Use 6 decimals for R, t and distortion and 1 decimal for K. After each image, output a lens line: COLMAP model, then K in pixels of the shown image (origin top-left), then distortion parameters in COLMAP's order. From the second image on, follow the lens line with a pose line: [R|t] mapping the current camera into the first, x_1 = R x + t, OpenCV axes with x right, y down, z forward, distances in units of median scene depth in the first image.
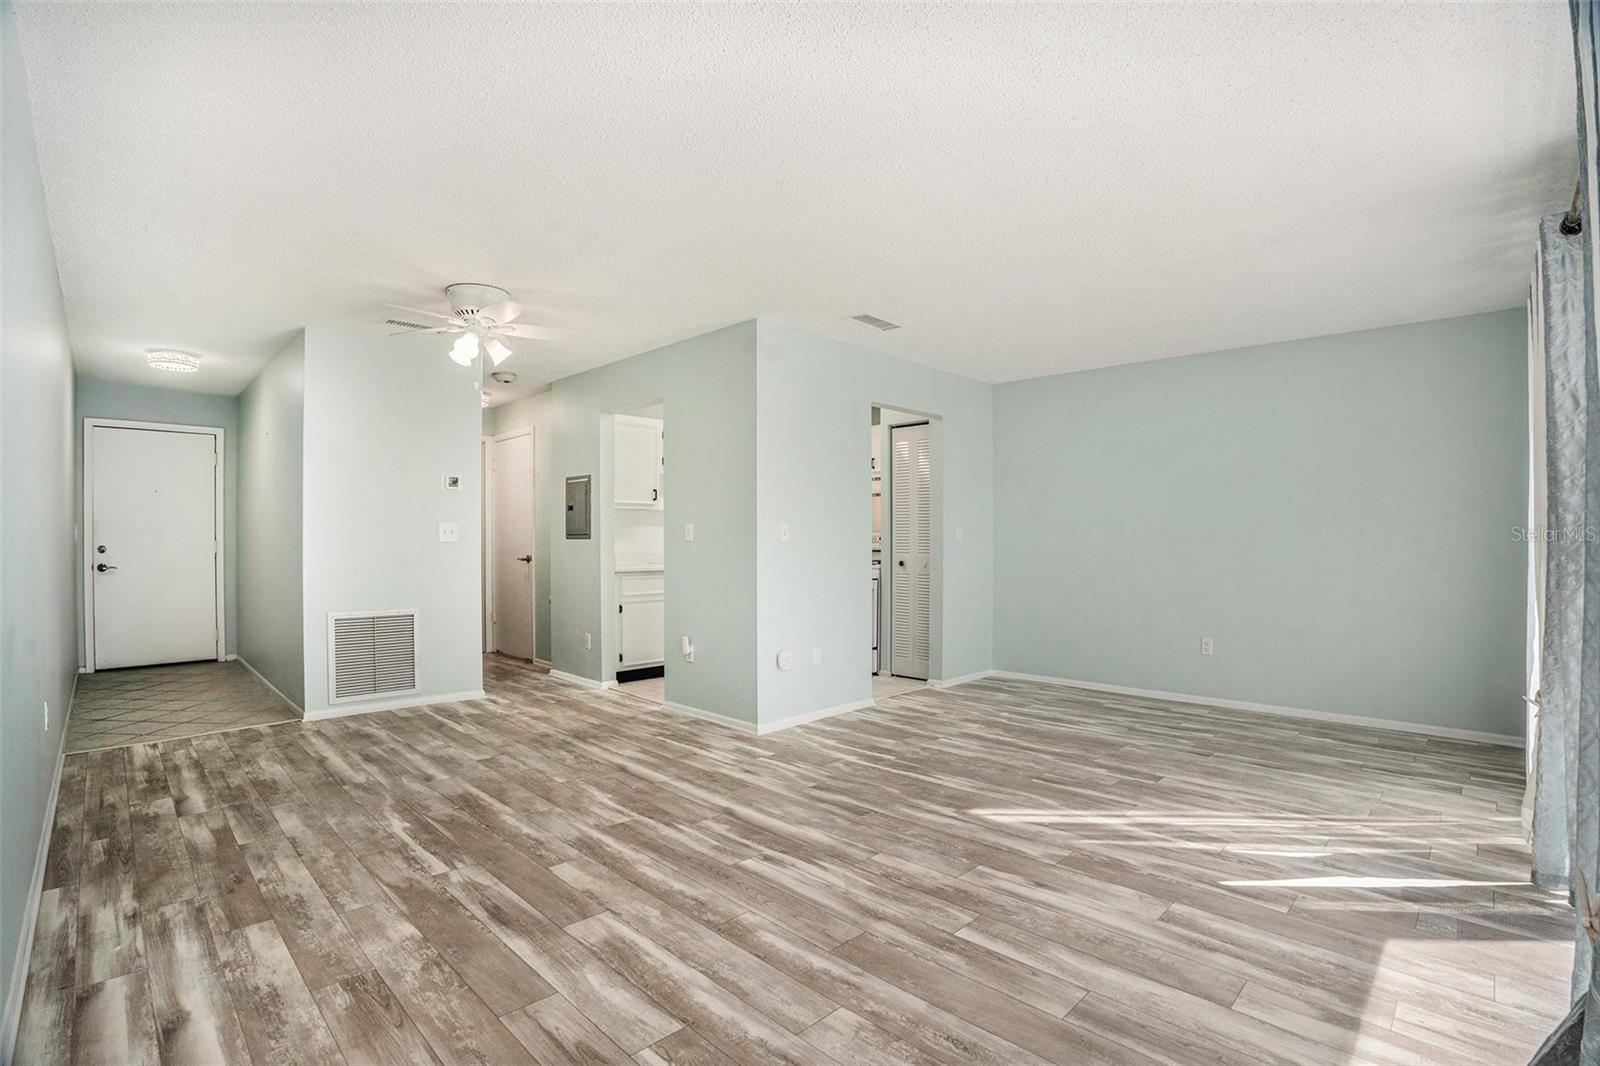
lens RADIAL K [[737.5, 0, 766.5], [0, 737.5, 544.1], [0, 0, 1]] dist [-0.054956, 0.000263]
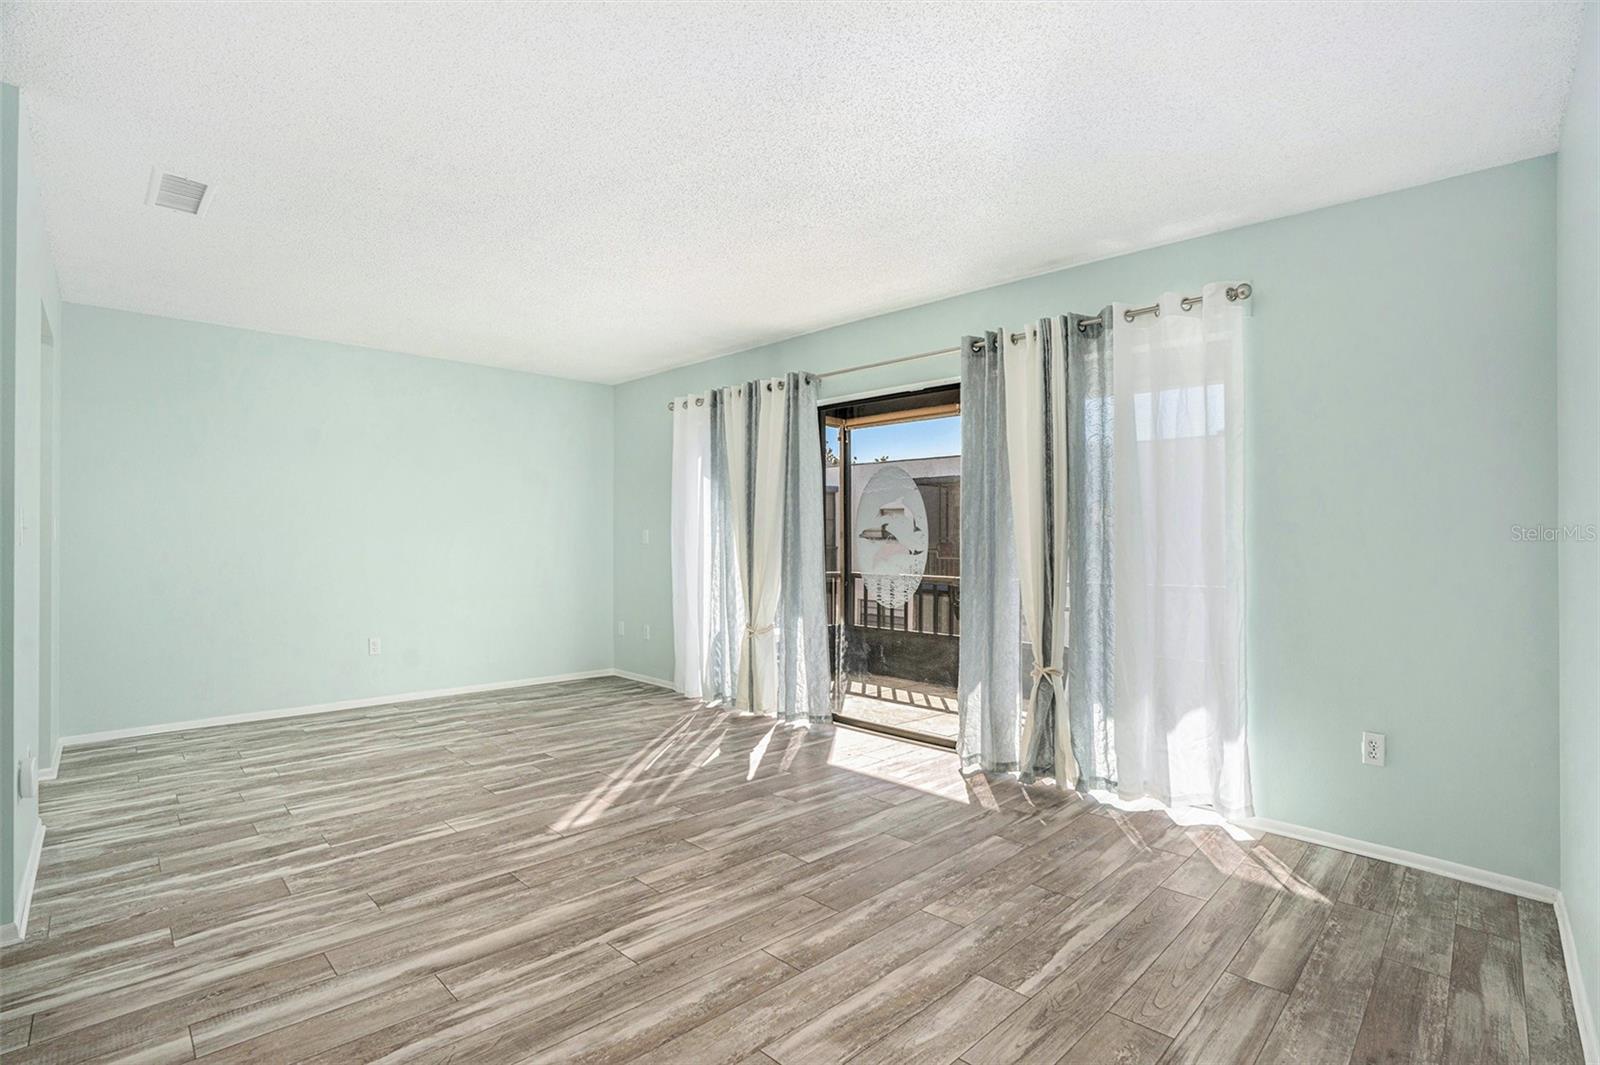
lens RADIAL K [[764.9, 0, 785.0], [0, 764.9, 536.4], [0, 0, 1]] dist [-0.086450, 0.036635]
pose [[0.019898, 0.007051, 0.999777, -0.705340], [0.009169, 0.999932, -0.007235, 0.001263], [-0.999760, 0.009310, 0.019832, 0.706061]]
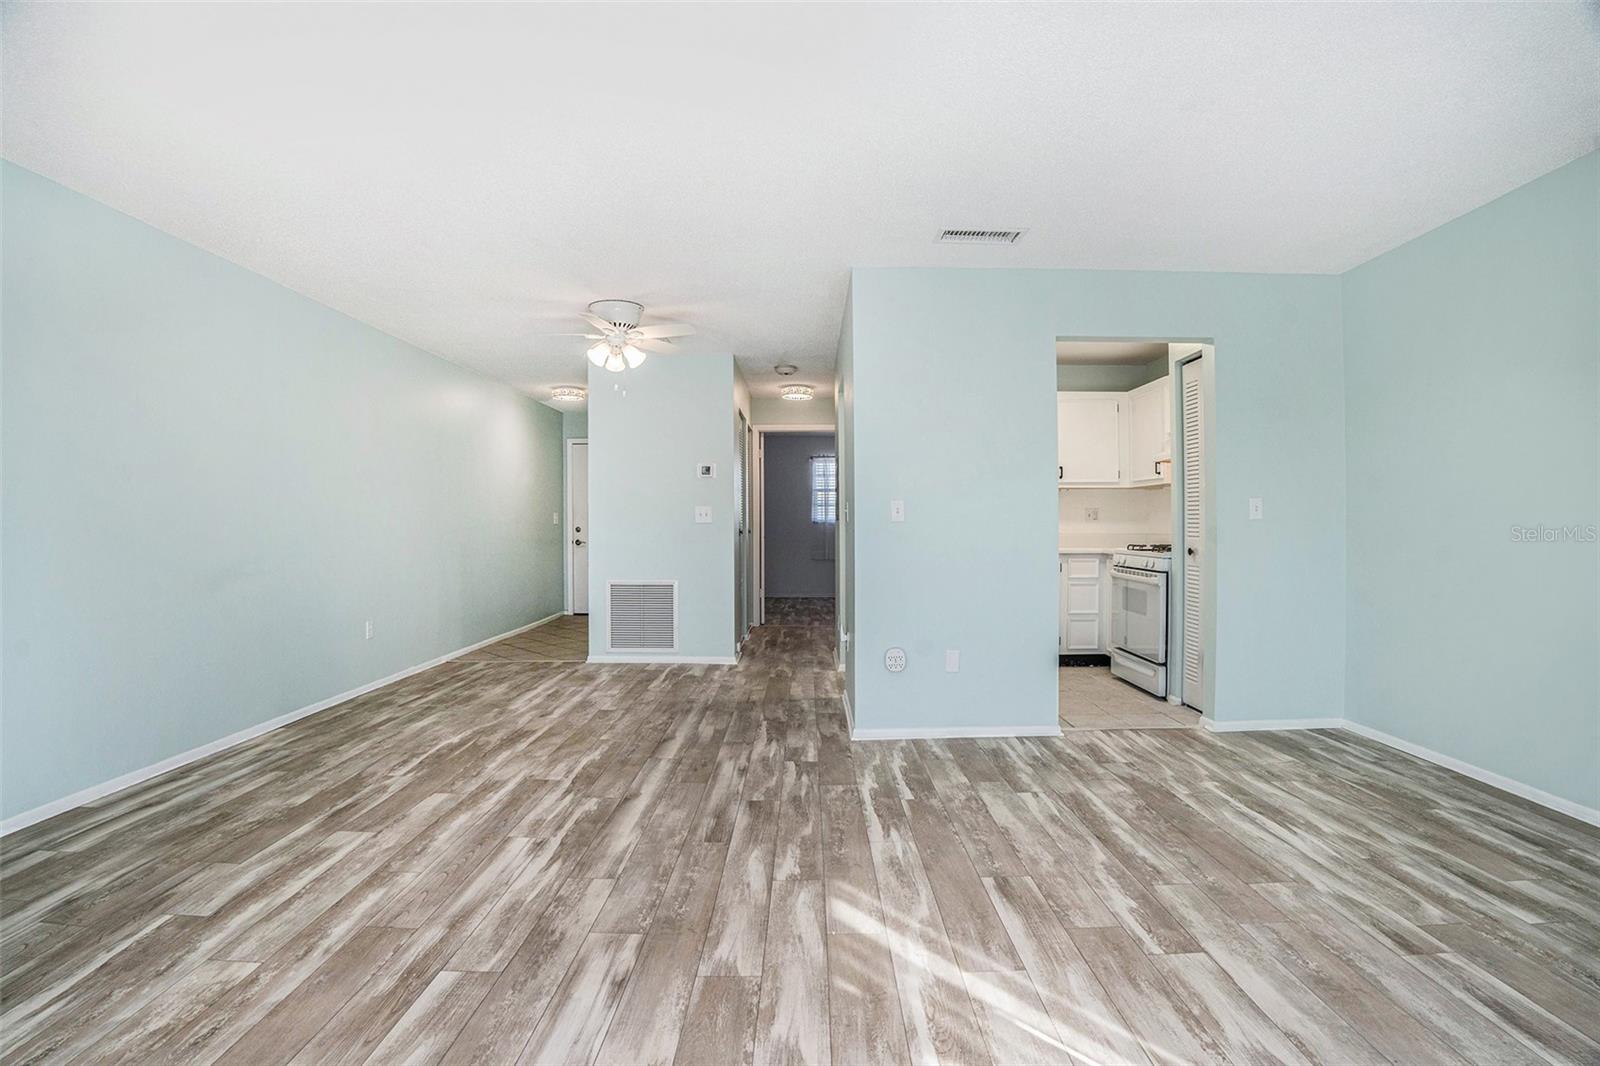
lens RADIAL K [[706.4, 0, 800.0], [0, 706.4, 533.0], [0, 0, 1]] dist [-0.075871, 0.014186]
pose [[0.715895, -0.003228, -0.698200, 0.807115], [0.009800, 0.999937, 0.005426, 0.001439], [0.698139, -0.010727, 0.715882, 0.504618]]
